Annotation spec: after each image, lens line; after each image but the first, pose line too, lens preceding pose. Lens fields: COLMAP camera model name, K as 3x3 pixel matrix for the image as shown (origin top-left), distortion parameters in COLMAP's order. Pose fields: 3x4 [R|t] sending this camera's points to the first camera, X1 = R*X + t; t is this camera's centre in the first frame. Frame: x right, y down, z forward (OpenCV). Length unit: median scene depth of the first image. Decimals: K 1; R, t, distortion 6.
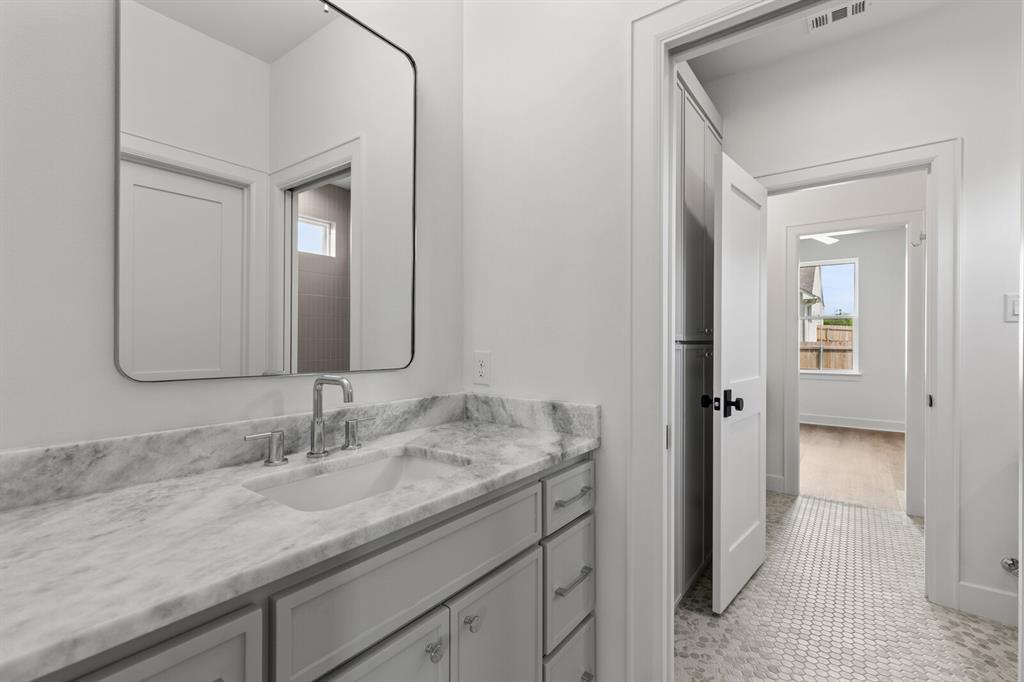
lens RADIAL K [[466.8, 0, 512.7], [0, 466.8, 341.8], [0, 0, 1]] dist [0.001543, 0.000526]
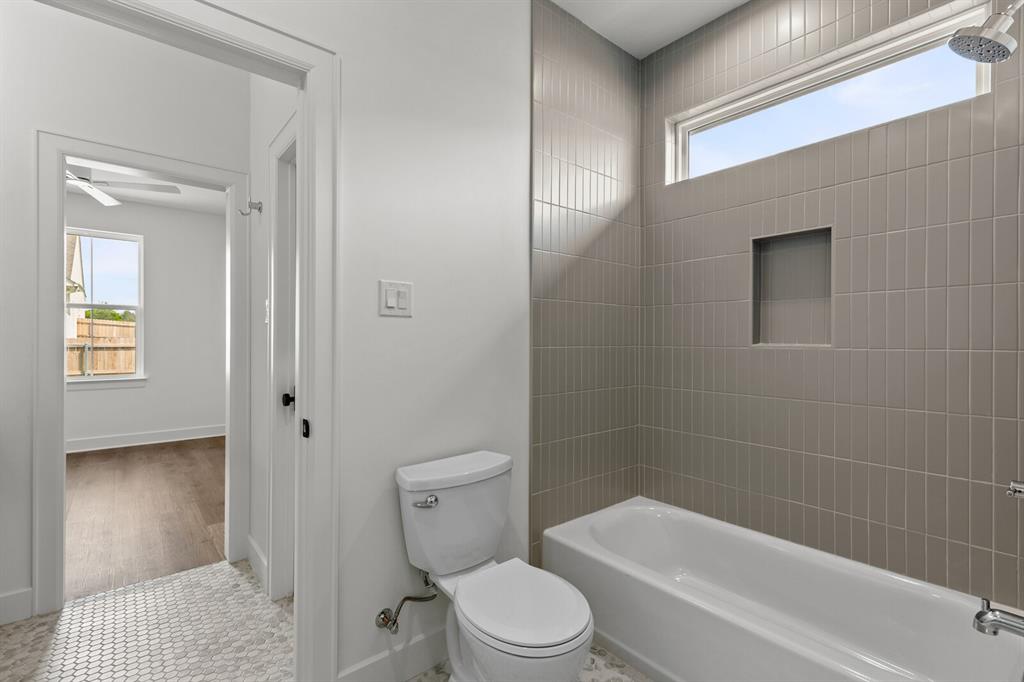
lens RADIAL K [[466.8, 0, 510.5], [0, 466.8, 340.7], [0, 0, 1]] dist [0.001543, 0.000526]
pose [[0.241094, -0.002574, 0.970498, 0.139831], [-0.003115, 0.999989, 0.003426, -0.001341], [-0.970497, -0.003849, 0.241084, 0.246508]]
